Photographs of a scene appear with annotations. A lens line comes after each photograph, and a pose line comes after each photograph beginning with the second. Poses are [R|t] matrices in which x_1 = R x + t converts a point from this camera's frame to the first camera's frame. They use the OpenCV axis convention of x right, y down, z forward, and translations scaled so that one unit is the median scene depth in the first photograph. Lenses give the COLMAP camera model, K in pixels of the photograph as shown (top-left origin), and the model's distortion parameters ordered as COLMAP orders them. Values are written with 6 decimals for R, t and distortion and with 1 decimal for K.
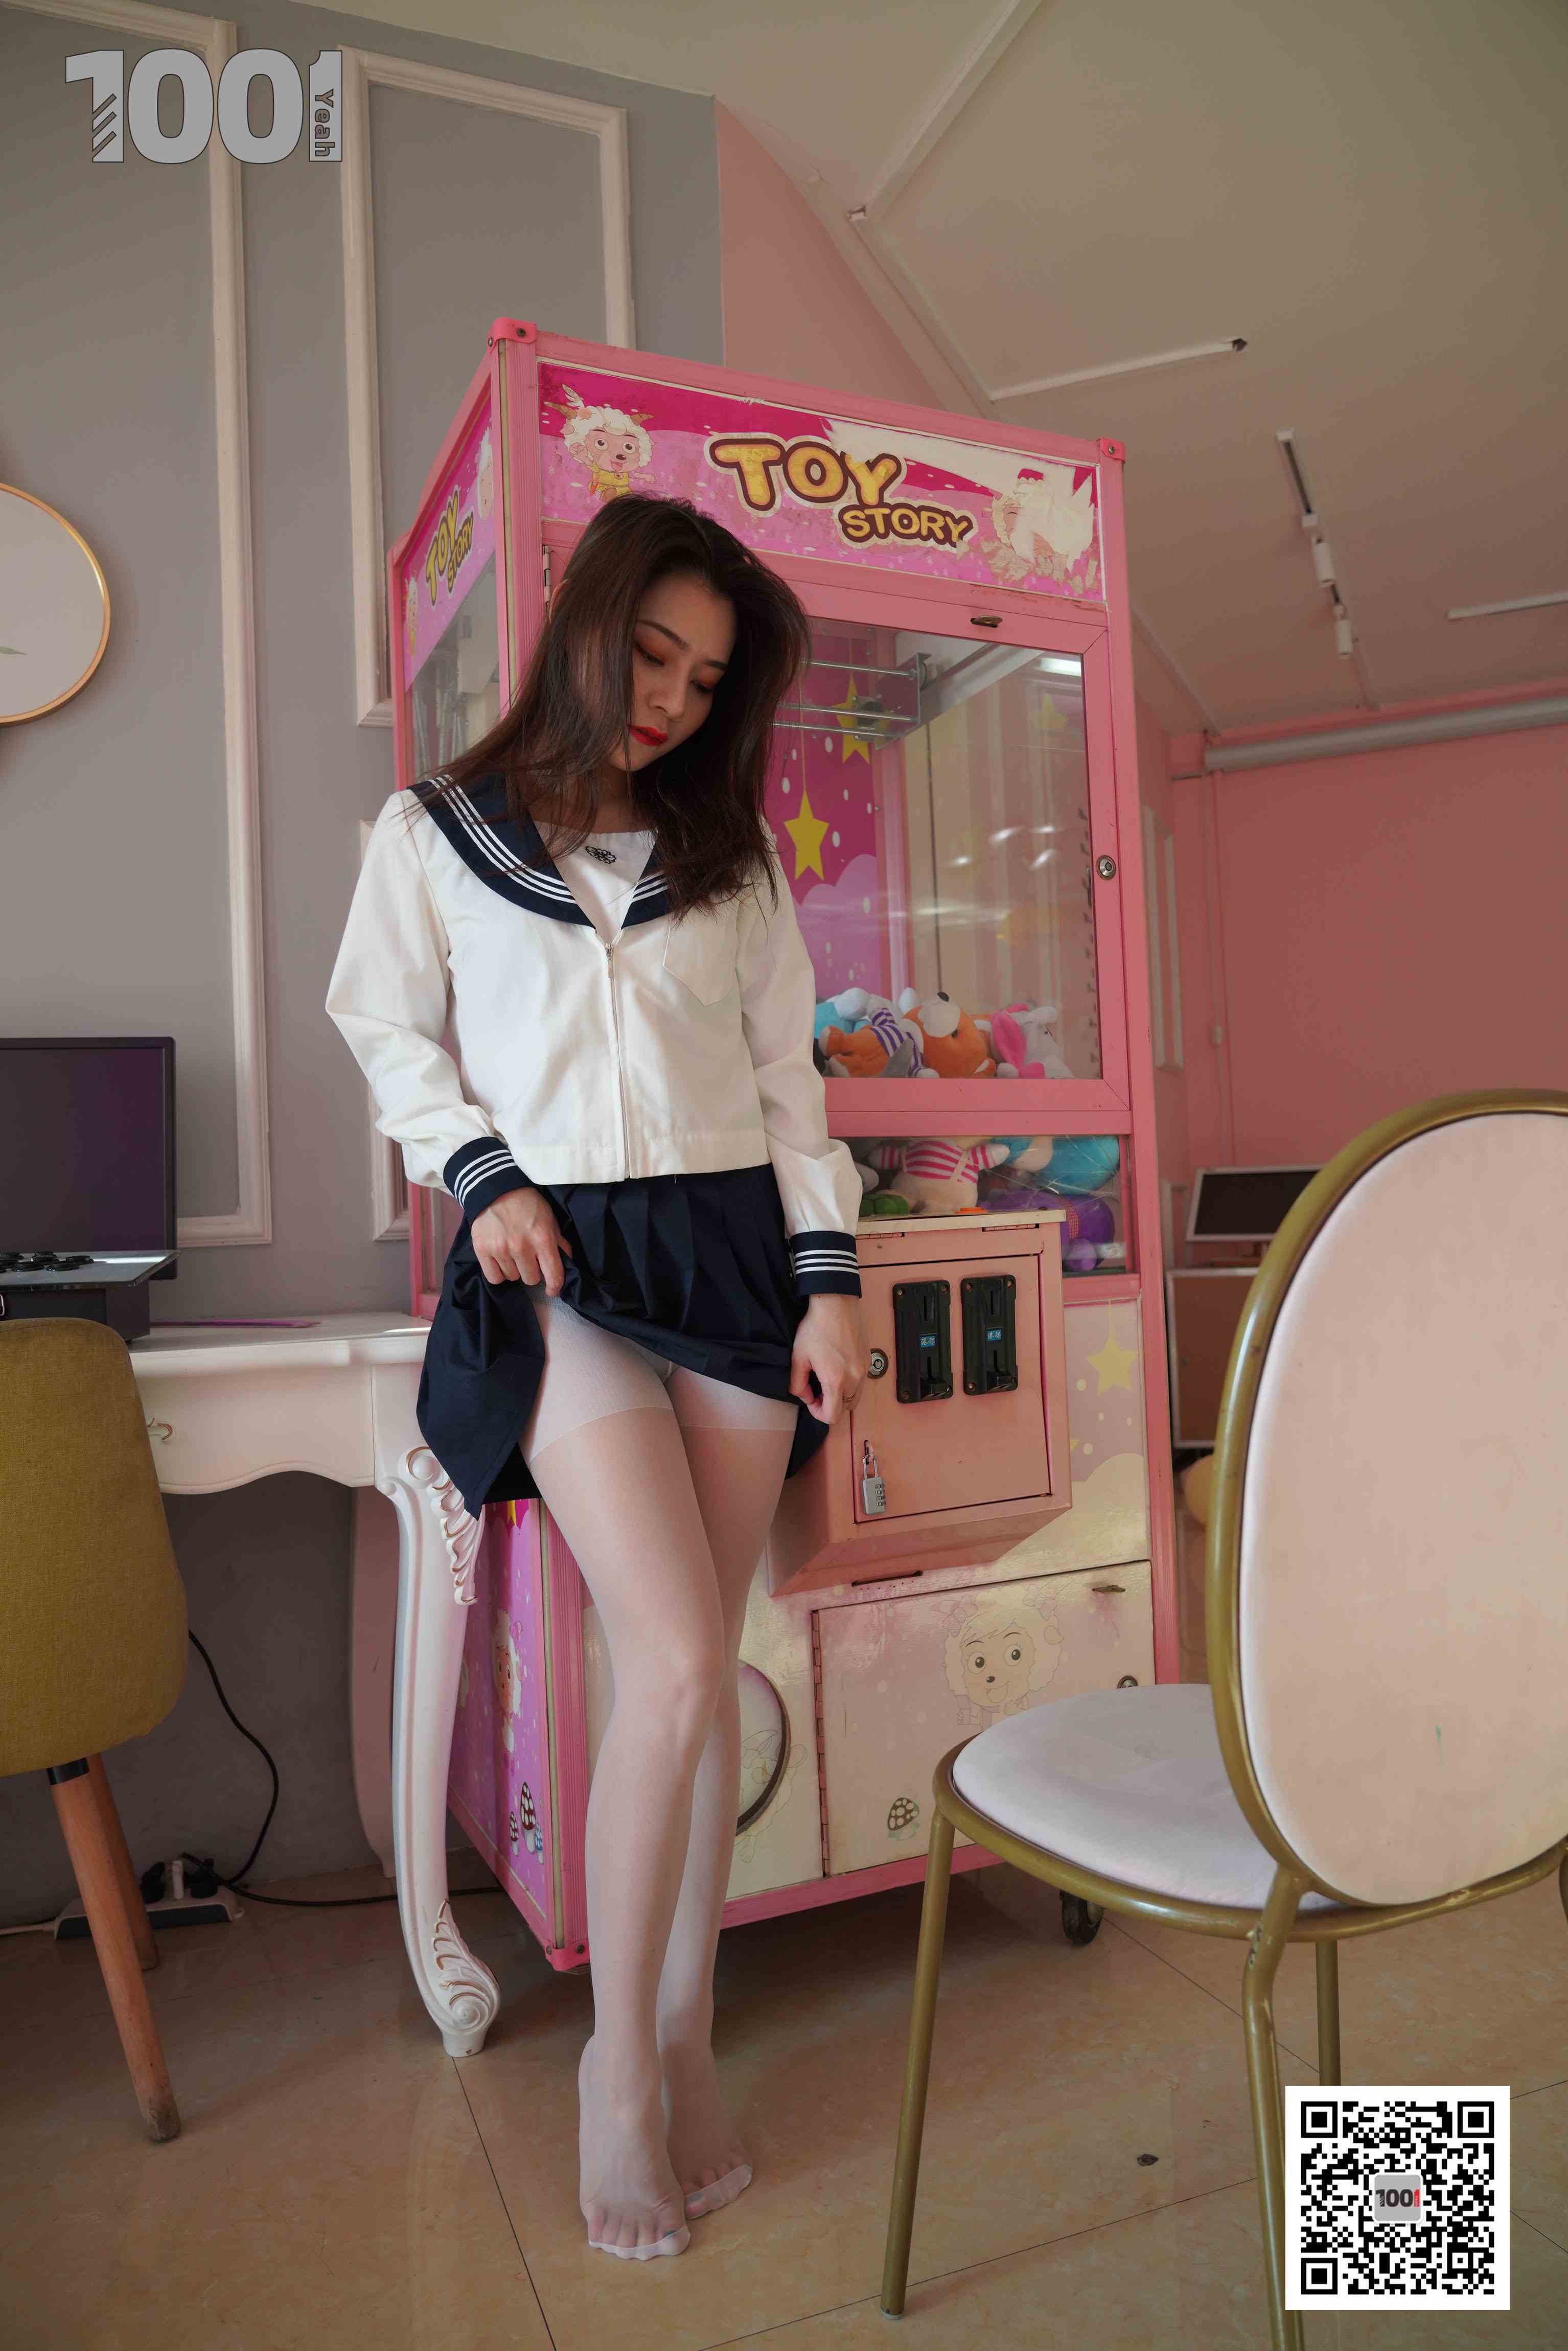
lens RADIAL K [[1588.6, 0, 775.3], [0, 1588.6, 1182.3], [0, 0, 1]] dist [-0.034630, 0.027026]
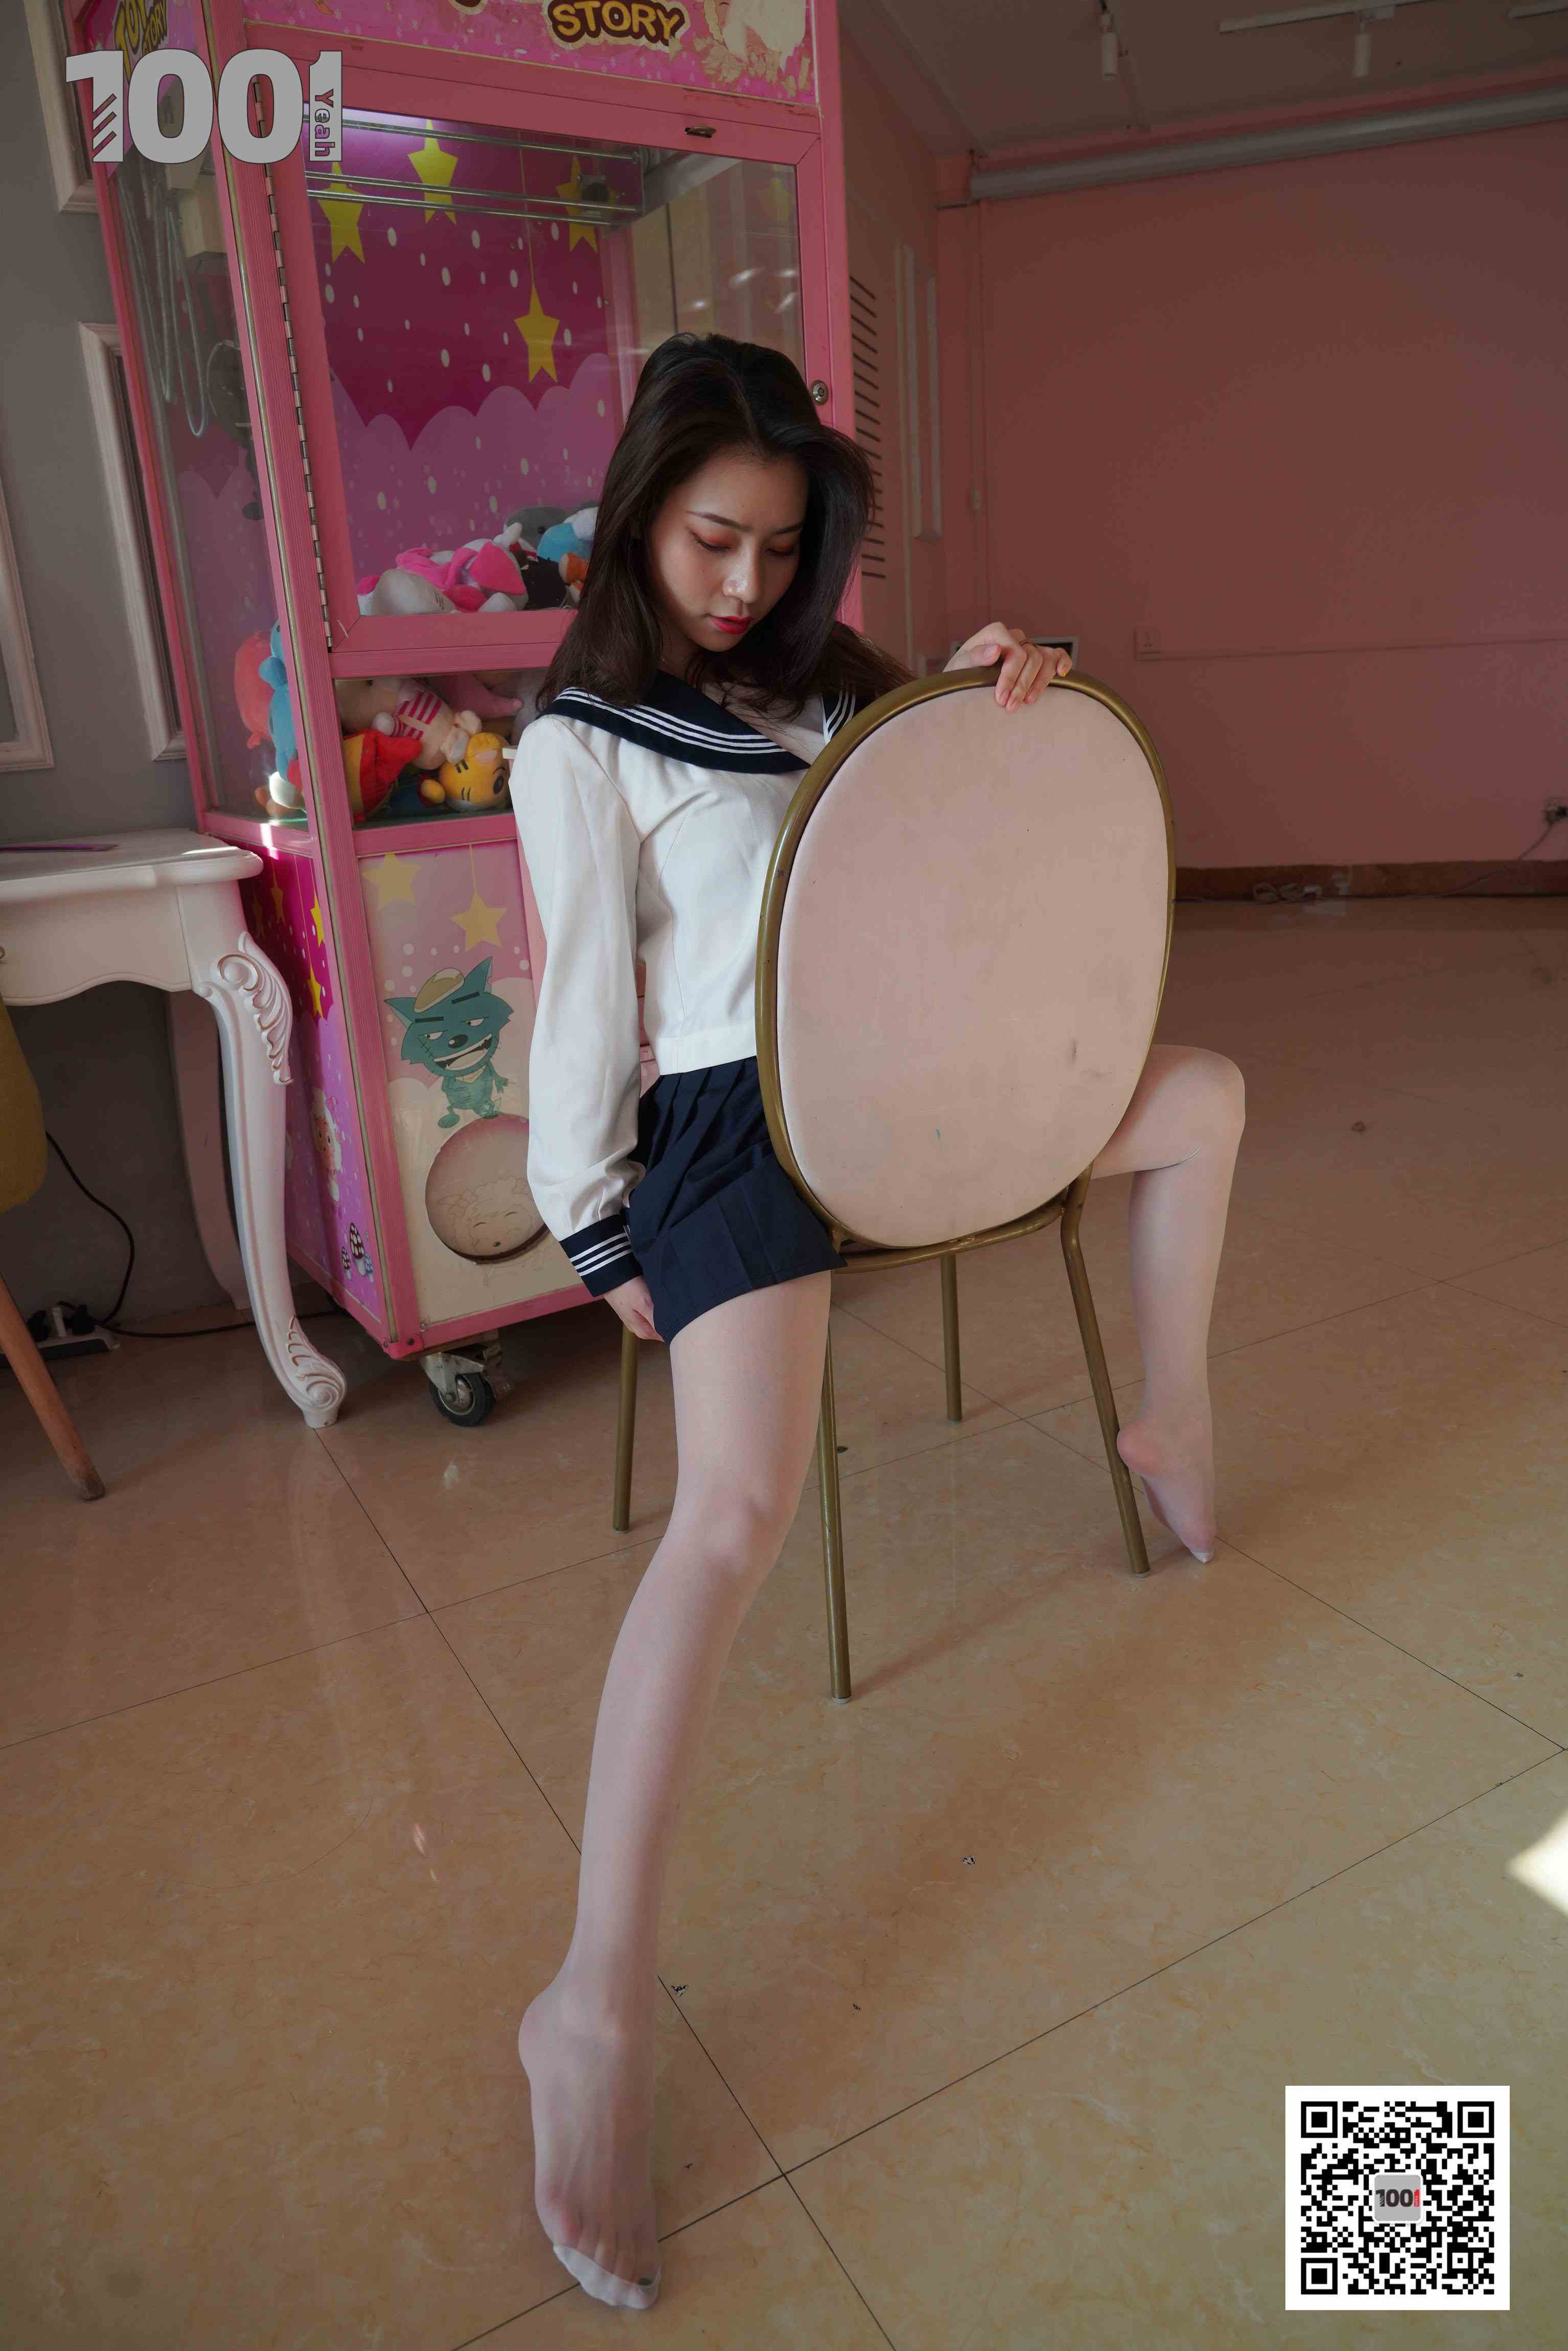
lens RADIAL K [[1588.6, 0, 778.7], [0, 1588.6, 1173.5], [0, 0, 1]] dist [-0.034630, 0.027026]
pose [[0.990322, -0.057374, 0.126373, 0.016846], [0.013542, 0.946154, 0.323435, -0.046951], [-0.138125, -0.318593, 0.937774, -0.177568]]
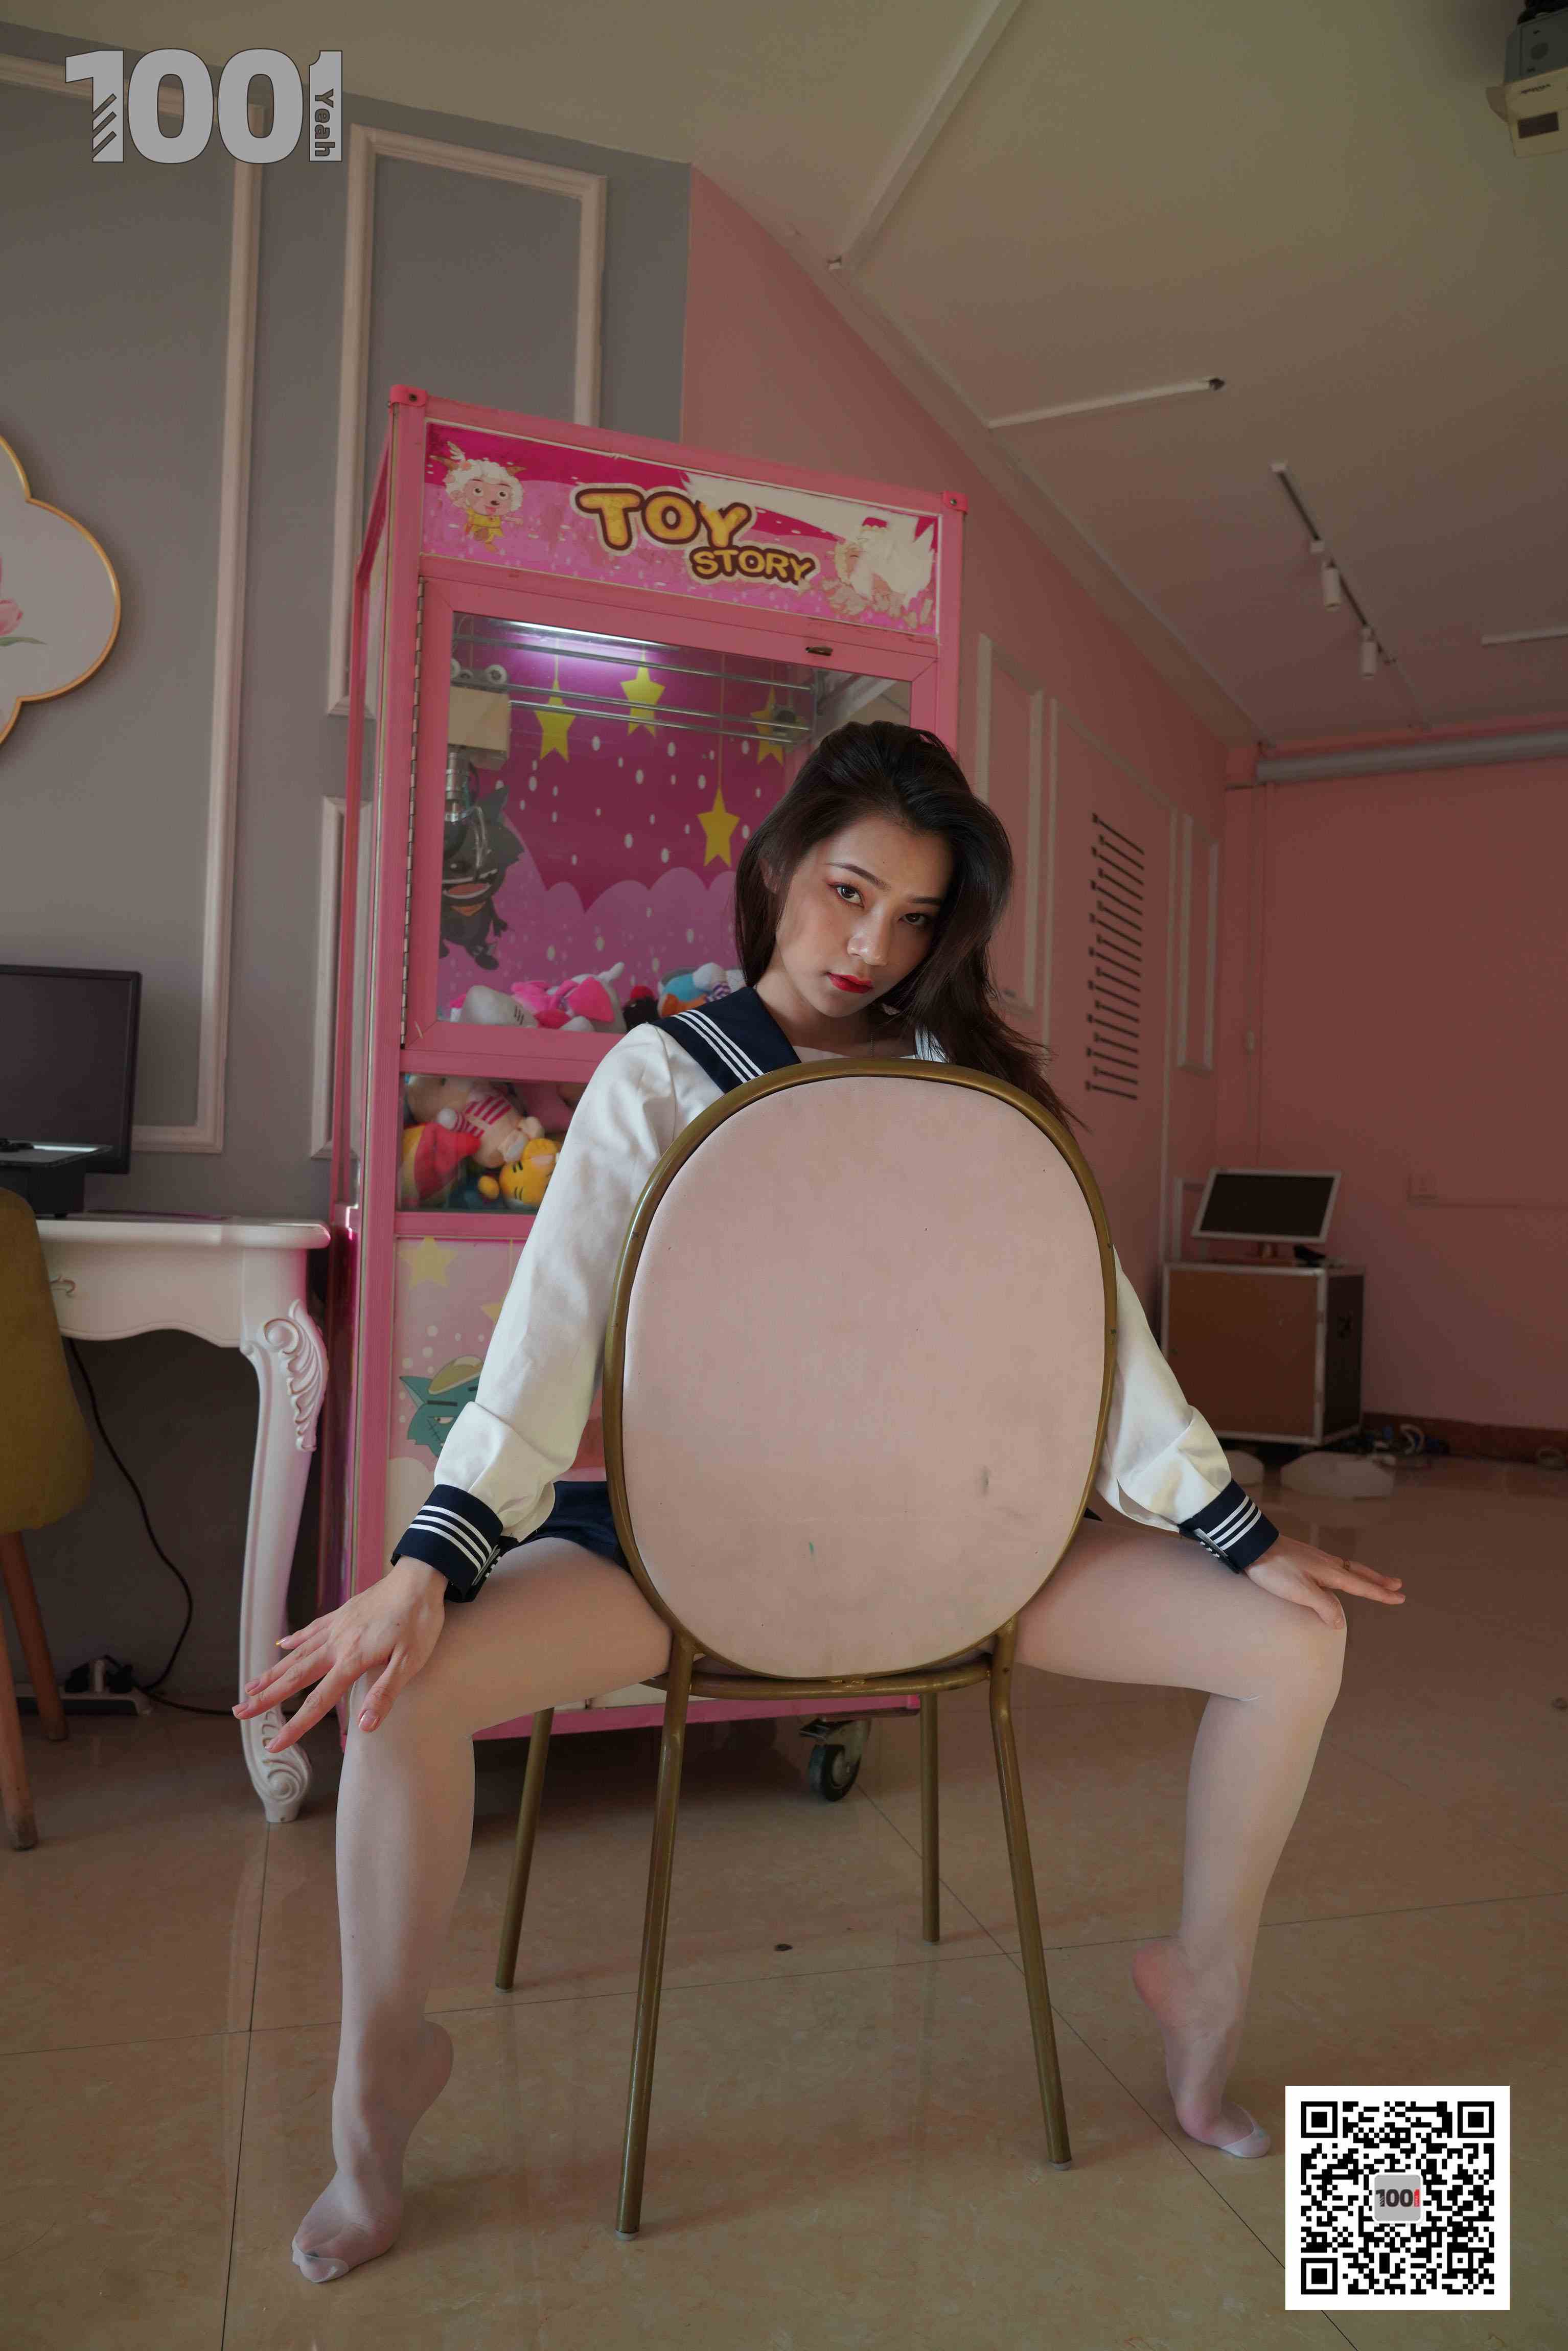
lens RADIAL K [[1588.6, 0, 776.0], [0, 1588.6, 1181.1], [0, 0, 1]] dist [-0.034630, 0.027026]
pose [[0.993300, 0.071554, -0.090747, 0.239336], [-0.070592, 0.997410, 0.013771, 0.017647], [0.091497, -0.007273, 0.995779, -0.157407]]
